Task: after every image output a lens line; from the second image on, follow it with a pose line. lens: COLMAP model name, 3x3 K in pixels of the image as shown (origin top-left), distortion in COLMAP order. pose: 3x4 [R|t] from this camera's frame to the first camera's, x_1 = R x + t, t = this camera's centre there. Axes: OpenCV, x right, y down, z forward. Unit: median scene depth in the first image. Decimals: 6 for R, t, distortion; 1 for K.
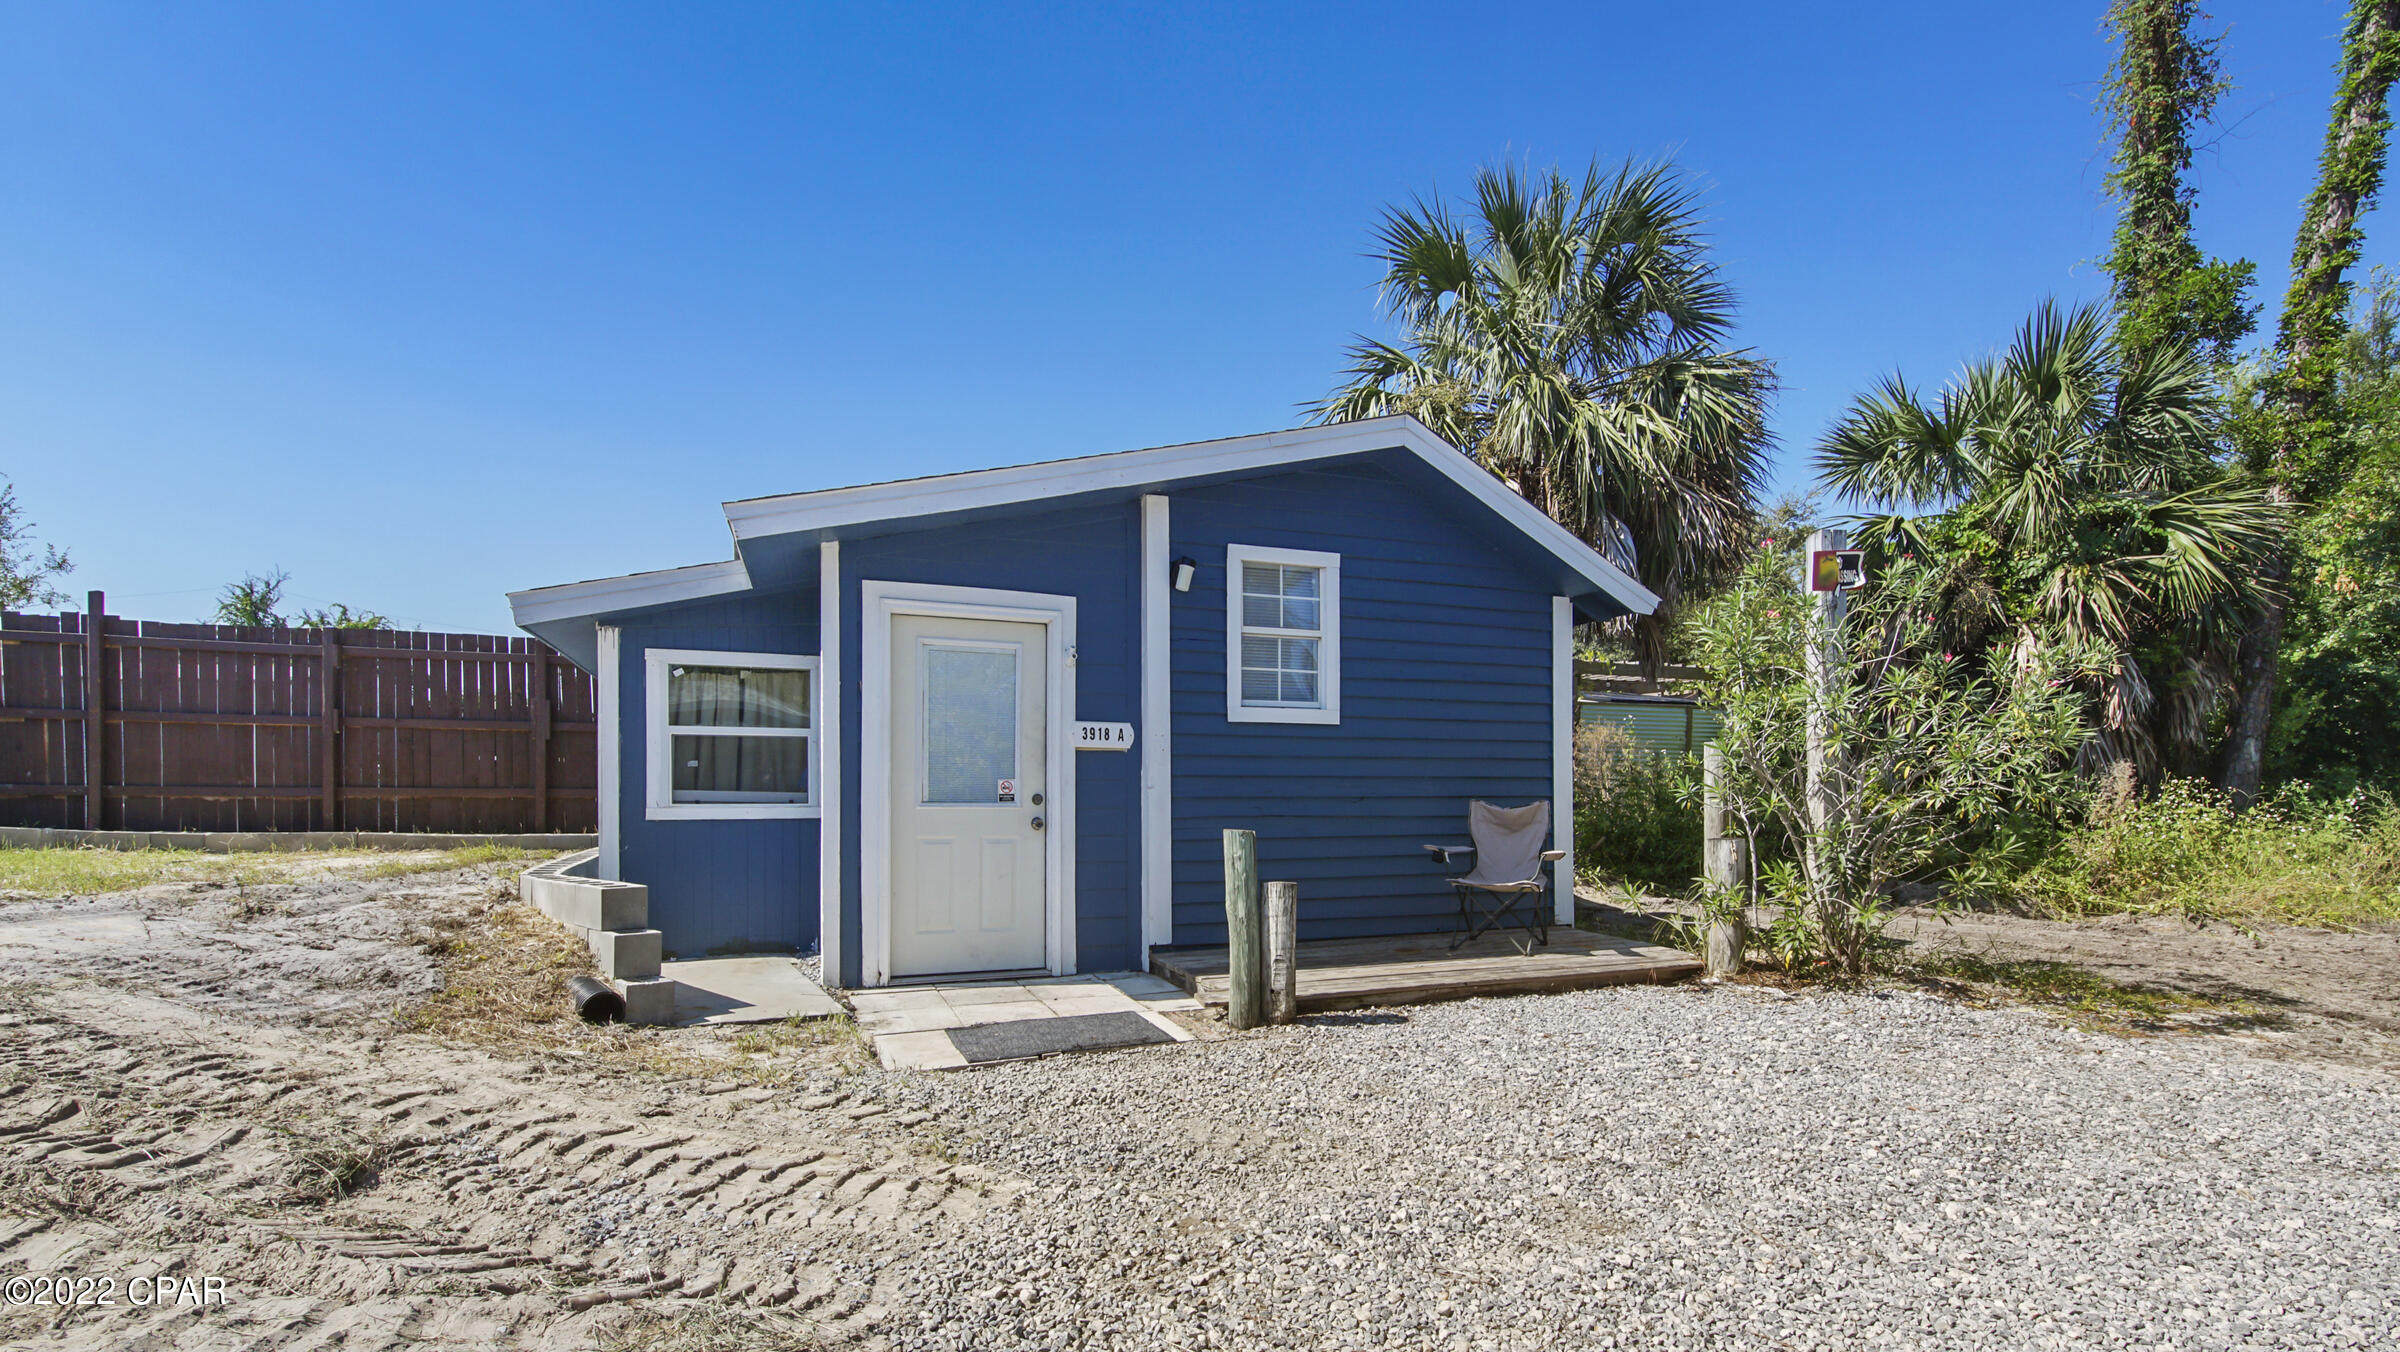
lens RADIAL K [[1153.5, 0, 1193.7], [0, 1153.5, 744.0], [0, 0, 1]] dist [-0.003037, -0.000449]
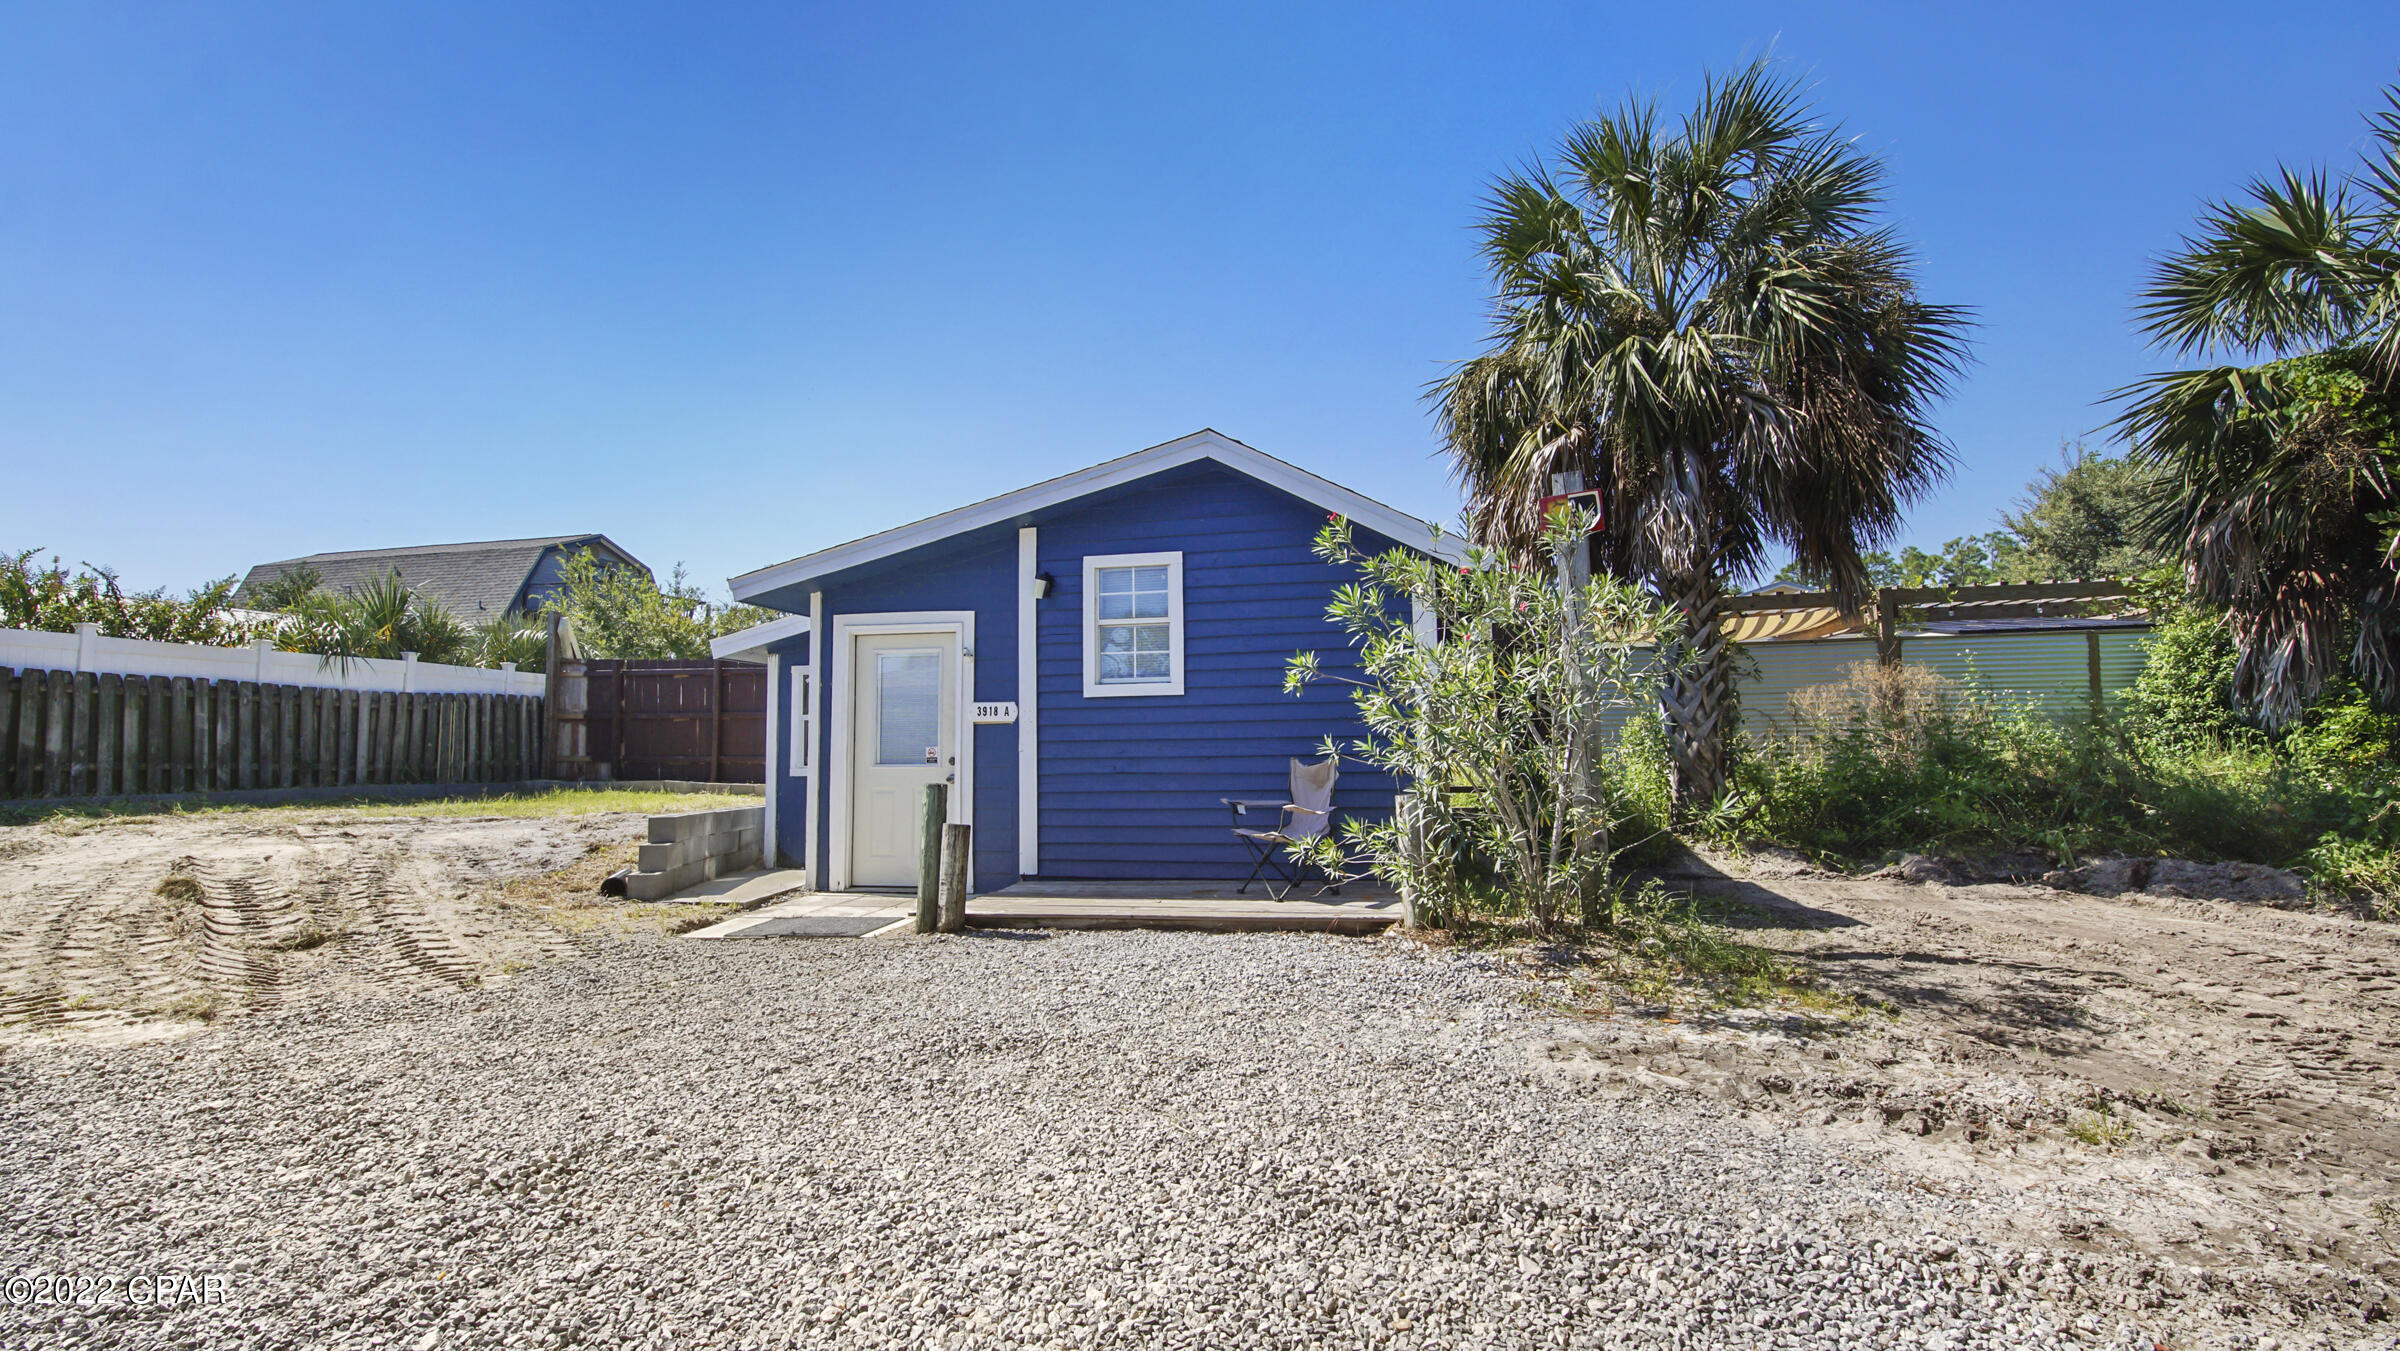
lens RADIAL K [[1043.8, 0, 1180.8], [0, 1043.8, 669.2], [0, 0, 1]] dist [0.013887, -0.000345]
pose [[0.839169, -0.055085, -0.541073, 0.746371], [0.034182, 0.998233, -0.048614, 0.008715], [0.542795, 0.022300, 0.839569, 0.111373]]
